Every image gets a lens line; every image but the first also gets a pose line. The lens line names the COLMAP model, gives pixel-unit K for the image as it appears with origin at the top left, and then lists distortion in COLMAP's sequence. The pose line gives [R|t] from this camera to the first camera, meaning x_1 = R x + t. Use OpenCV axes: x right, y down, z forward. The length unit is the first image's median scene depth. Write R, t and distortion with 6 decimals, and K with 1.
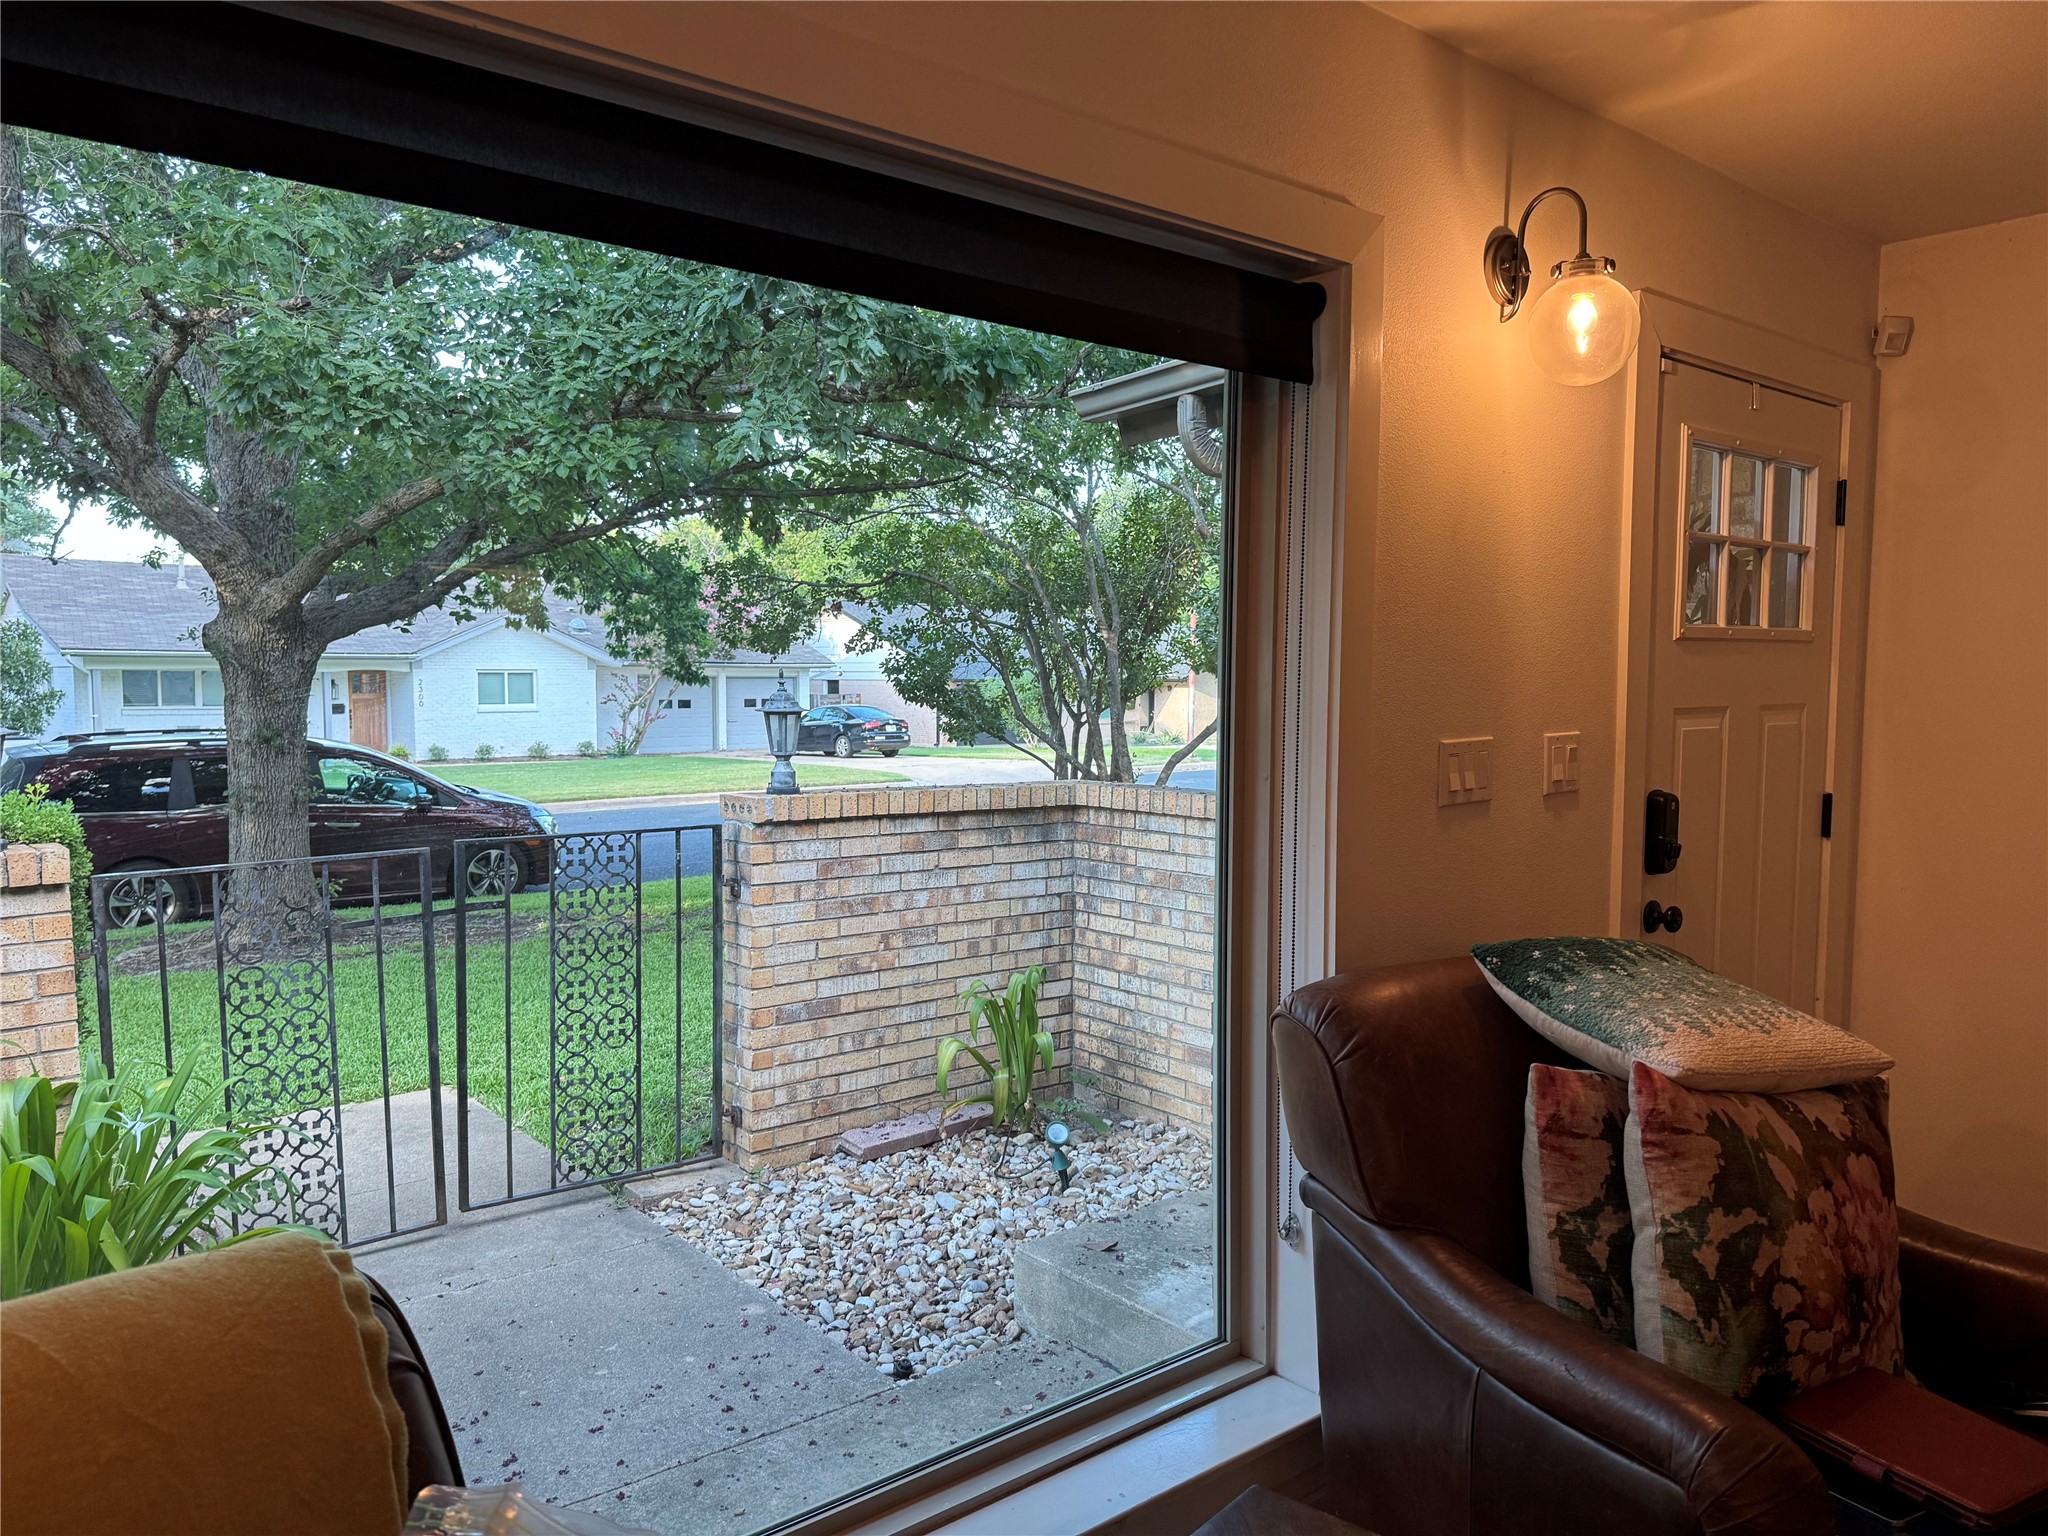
lens RADIAL K [[1270.6, 0, 1024.0], [0, 1270.6, 768.0], [0, 0, 1]] dist [0.004927, 0.000143]
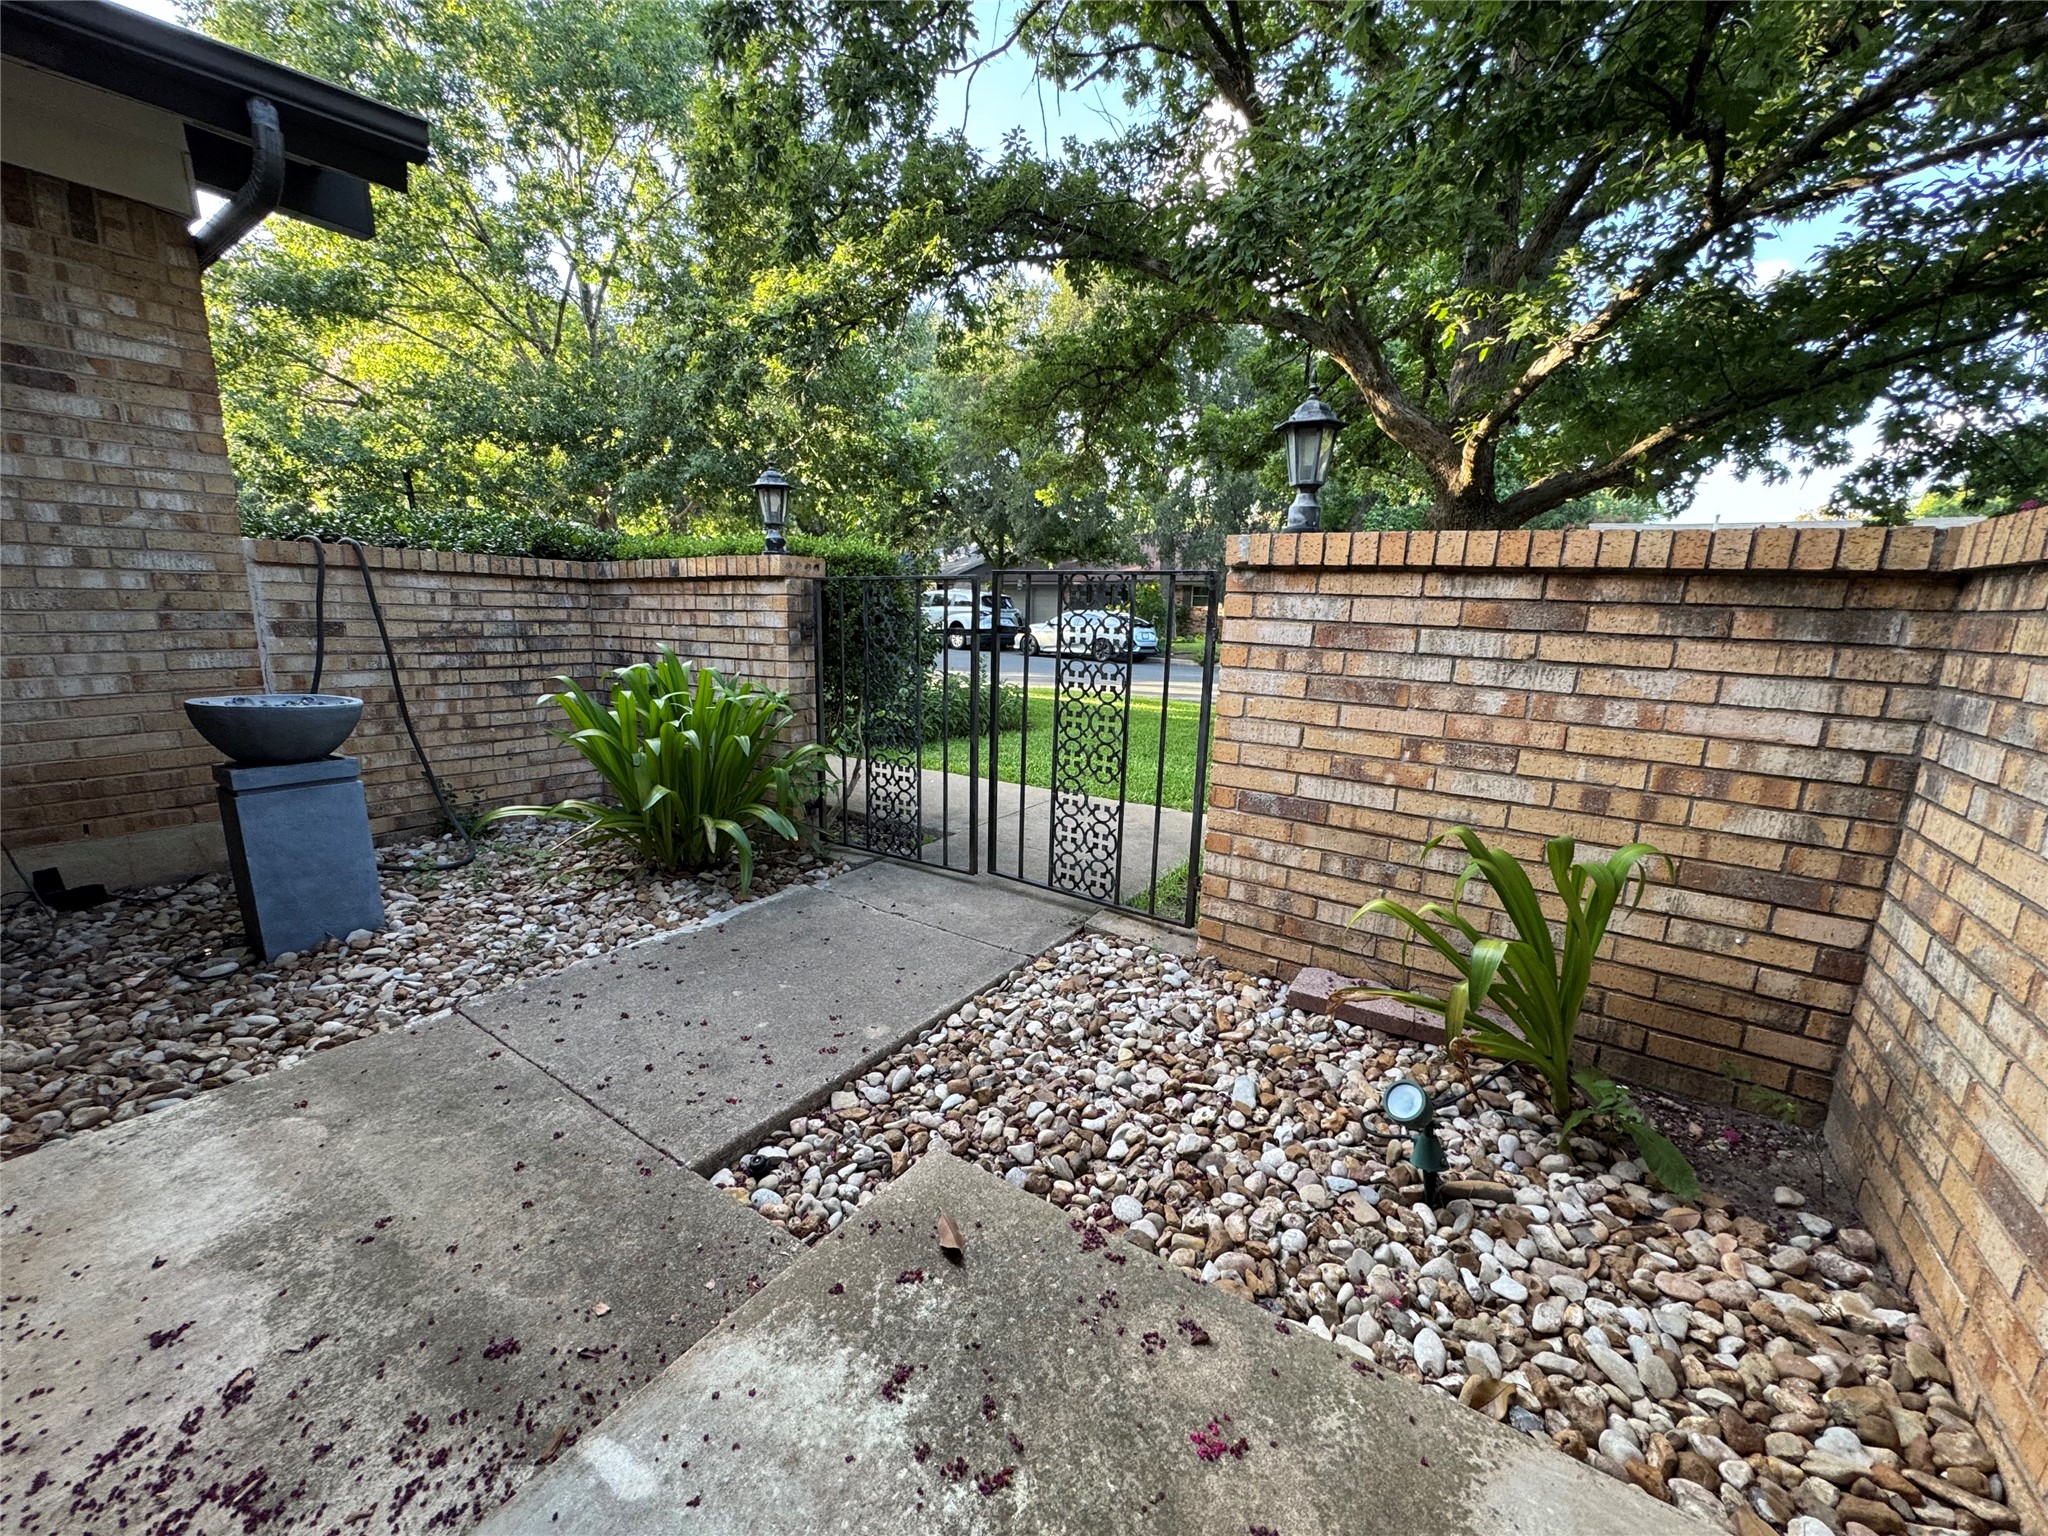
lens RADIAL K [[832.2, 0, 1024.0], [0, 832.2, 768.0], [0, 0, 1]] dist [0.003310, 0.000421]
pose [[0.309567, 0.209424, -0.927529, 0.264209], [-0.063175, 0.977820, 0.199694, 0.067318], [0.948777, -0.003222, 0.315931, 0.650350]]
